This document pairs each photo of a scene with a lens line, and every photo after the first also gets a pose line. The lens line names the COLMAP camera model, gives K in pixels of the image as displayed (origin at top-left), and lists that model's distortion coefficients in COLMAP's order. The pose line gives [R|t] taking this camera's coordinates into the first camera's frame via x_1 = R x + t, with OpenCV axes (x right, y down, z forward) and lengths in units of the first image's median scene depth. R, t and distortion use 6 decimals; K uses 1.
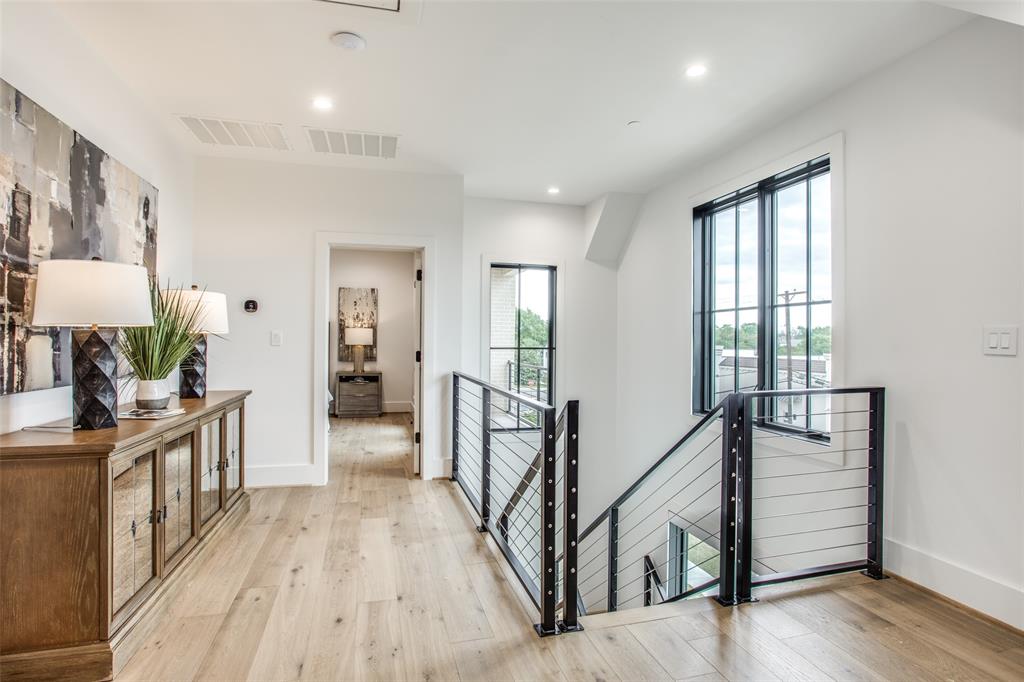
lens RADIAL K [[547.4, 0, 512.0], [0, 547.4, 341.0], [0, 0, 1]] dist [-0.008821, 0.001116]
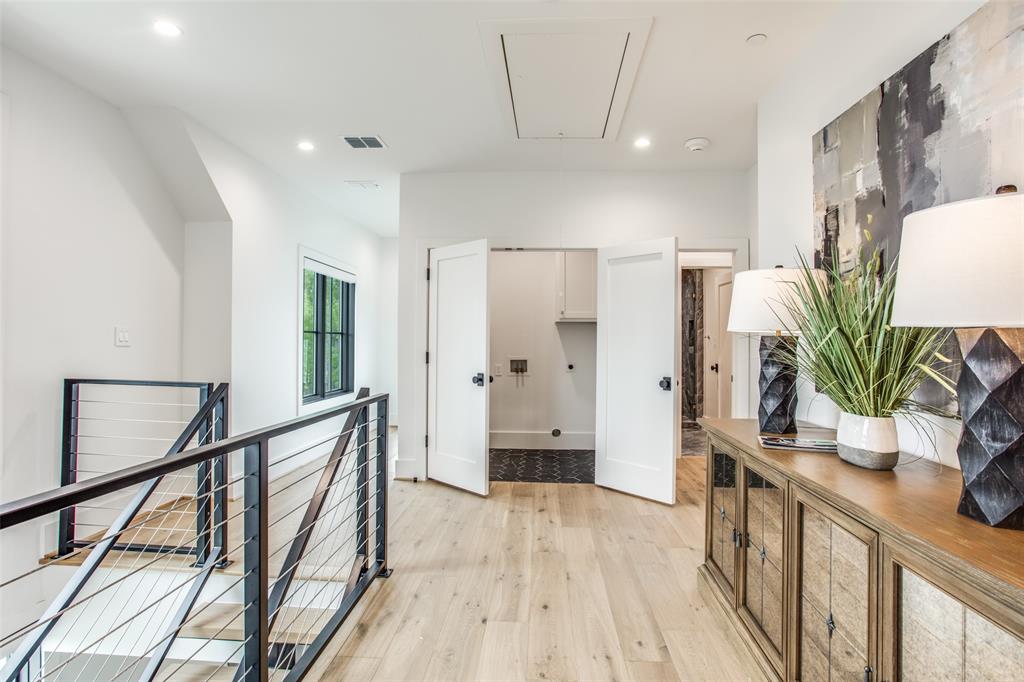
lens RADIAL K [[560.0, 0, 510.2], [0, 560.0, 332.5], [0, 0, 1]] dist [-0.034525, 0.012260]
pose [[-0.954173, -0.009433, 0.299106, -0.525710], [-0.015336, 0.999731, -0.017393, -0.001201], [-0.298862, -0.021183, -0.954061, 1.901830]]
